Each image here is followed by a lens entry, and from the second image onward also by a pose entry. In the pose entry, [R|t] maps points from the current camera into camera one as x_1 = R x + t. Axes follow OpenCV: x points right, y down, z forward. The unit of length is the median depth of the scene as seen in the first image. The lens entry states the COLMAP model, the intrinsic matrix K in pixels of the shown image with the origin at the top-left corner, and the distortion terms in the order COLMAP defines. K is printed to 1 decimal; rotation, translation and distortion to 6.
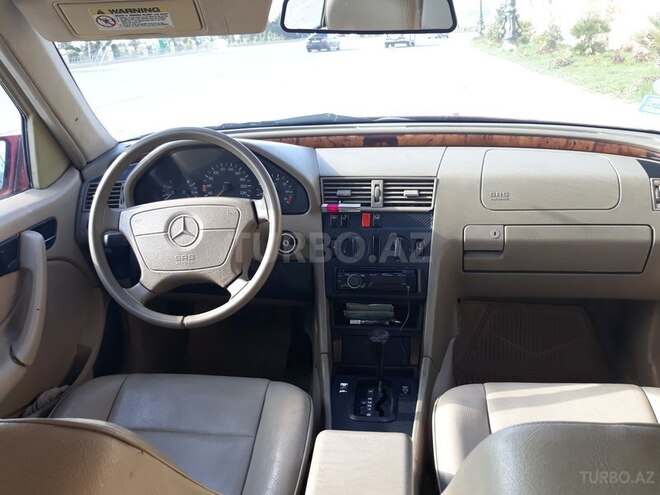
lens RADIAL K [[601.3, 0, 330.0], [0, 601.3, 247.5], [0, 0, 1]] dist [0.056347, -0.219581]
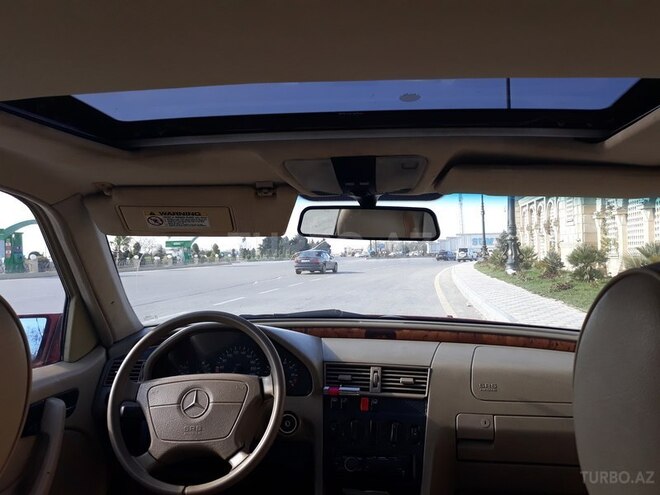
lens RADIAL K [[892.6, 0, 330.0], [0, 892.6, 247.5], [0, 0, 1]] dist [-0.144382, -0.024076]
pose [[0.997859, 0.043601, -0.048756, 0.063534], [-0.059555, 0.913850, -0.401662, 0.335730], [0.027043, 0.403705, 0.914489, -0.552052]]
